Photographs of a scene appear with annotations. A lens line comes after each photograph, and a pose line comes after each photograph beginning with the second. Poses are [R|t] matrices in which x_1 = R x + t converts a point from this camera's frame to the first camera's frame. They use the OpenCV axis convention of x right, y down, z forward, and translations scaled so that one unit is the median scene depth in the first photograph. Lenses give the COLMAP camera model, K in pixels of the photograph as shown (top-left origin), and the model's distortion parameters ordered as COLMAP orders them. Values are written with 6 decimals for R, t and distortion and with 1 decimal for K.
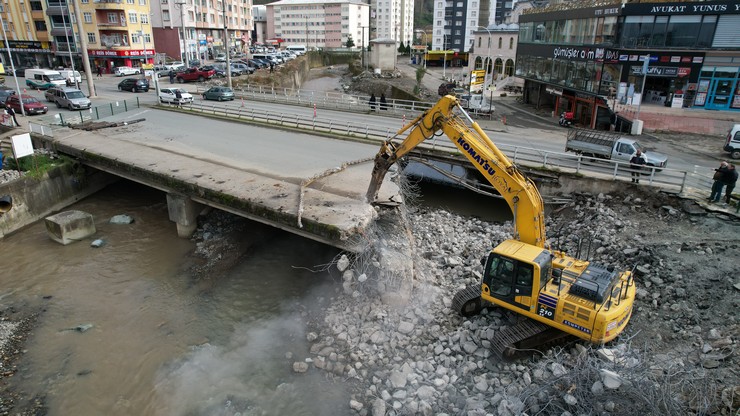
lens RADIAL K [[471.0, 0, 372.9], [0, 471.0, 208.2], [0, 0, 1]] dist [-0.080475, 0.074625]
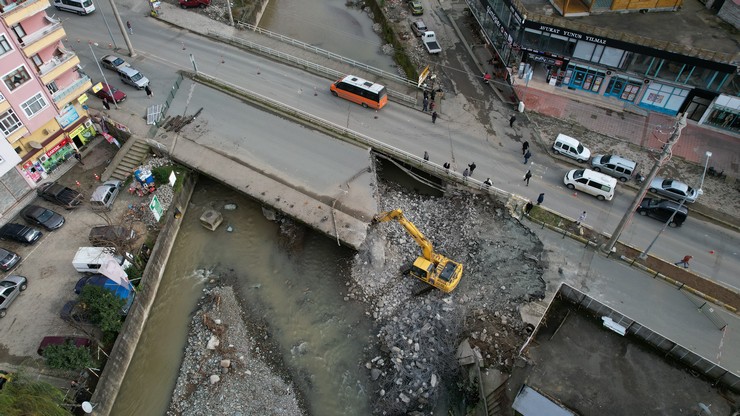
lens RADIAL K [[471.0, 0, 372.9], [0, 471.0, 208.2], [0, 0, 1]] dist [-0.080475, 0.074625]
pose [[0.996837, -0.063594, 0.047661, -0.054298], [0.033874, 0.882514, 0.469064, -0.848083], [-0.071891, -0.465966, 0.881877, -0.731518]]
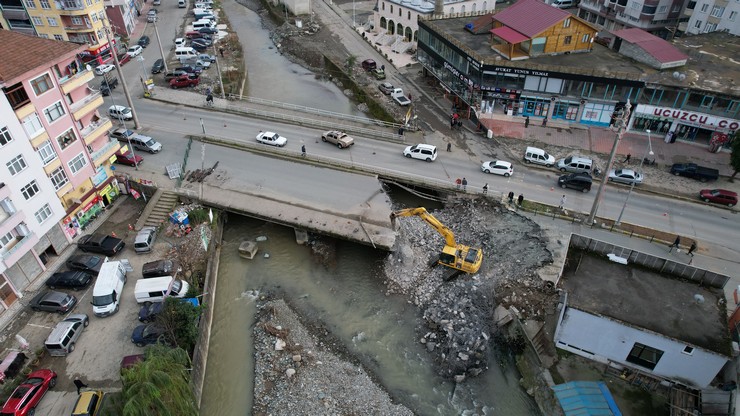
lens RADIAL K [[471.0, 0, 372.9], [0, 471.0, 208.2], [0, 0, 1]] dist [-0.080475, 0.074625]
pose [[0.965350, -0.168011, 0.199678, -0.458683], [0.101516, 0.946679, 0.305766, -0.700645], [-0.240404, -0.274900, 0.930933, -1.050903]]
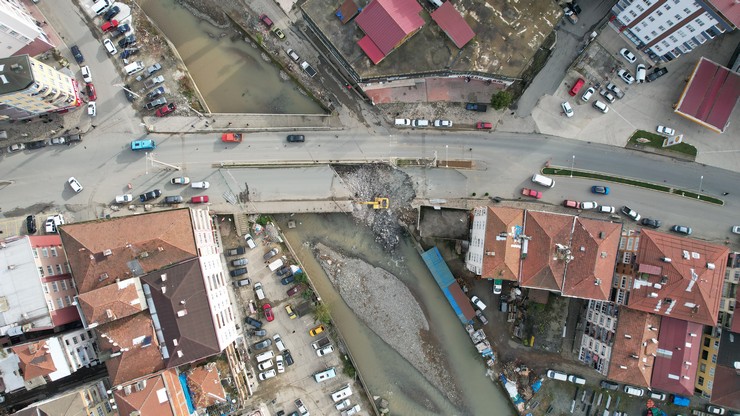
lens RADIAL K [[471.0, 0, 372.9], [0, 471.0, 208.2], [0, 0, 1]] dist [-0.080475, 0.074625]
pose [[0.801348, -0.598073, 0.012301, 0.080958], [0.208607, 0.298663, 0.931280, -4.208758], [-0.560647, -0.743713, 0.364095, -1.114391]]
